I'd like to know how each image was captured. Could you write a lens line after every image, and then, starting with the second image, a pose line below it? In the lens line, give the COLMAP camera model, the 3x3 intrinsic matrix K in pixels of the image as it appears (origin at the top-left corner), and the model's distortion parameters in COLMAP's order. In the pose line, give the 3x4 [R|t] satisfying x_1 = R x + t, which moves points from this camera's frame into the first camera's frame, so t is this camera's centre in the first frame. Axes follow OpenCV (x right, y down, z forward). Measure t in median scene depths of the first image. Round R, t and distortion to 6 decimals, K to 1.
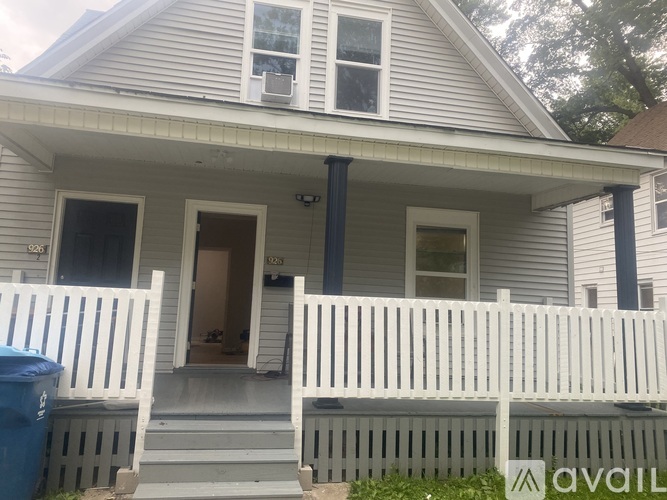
lens RADIAL K [[513.6, 0, 333.5], [0, 513.6, 250.0], [0, 0, 1]] dist [0.034834, -0.005398]
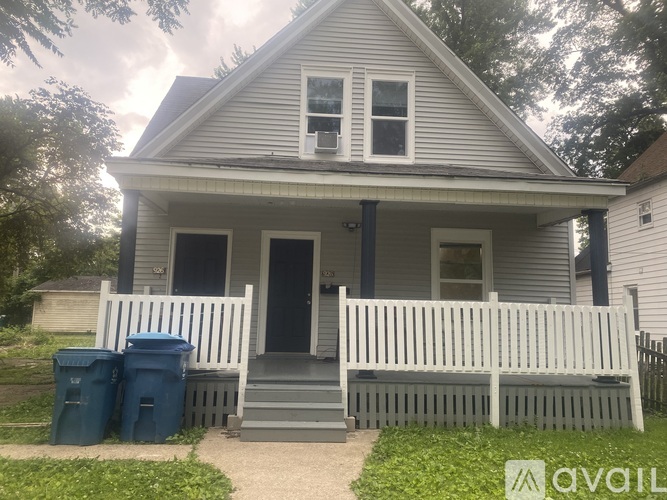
lens RADIAL K [[513.6, 0, 333.5], [0, 513.6, 250.0], [0, 0, 1]] dist [0.034834, -0.005398]
pose [[0.992360, -0.031779, -0.119213, 0.066200], [0.030423, 0.999450, -0.013178, -0.025987], [0.119567, 0.009451, 0.992781, -0.348209]]
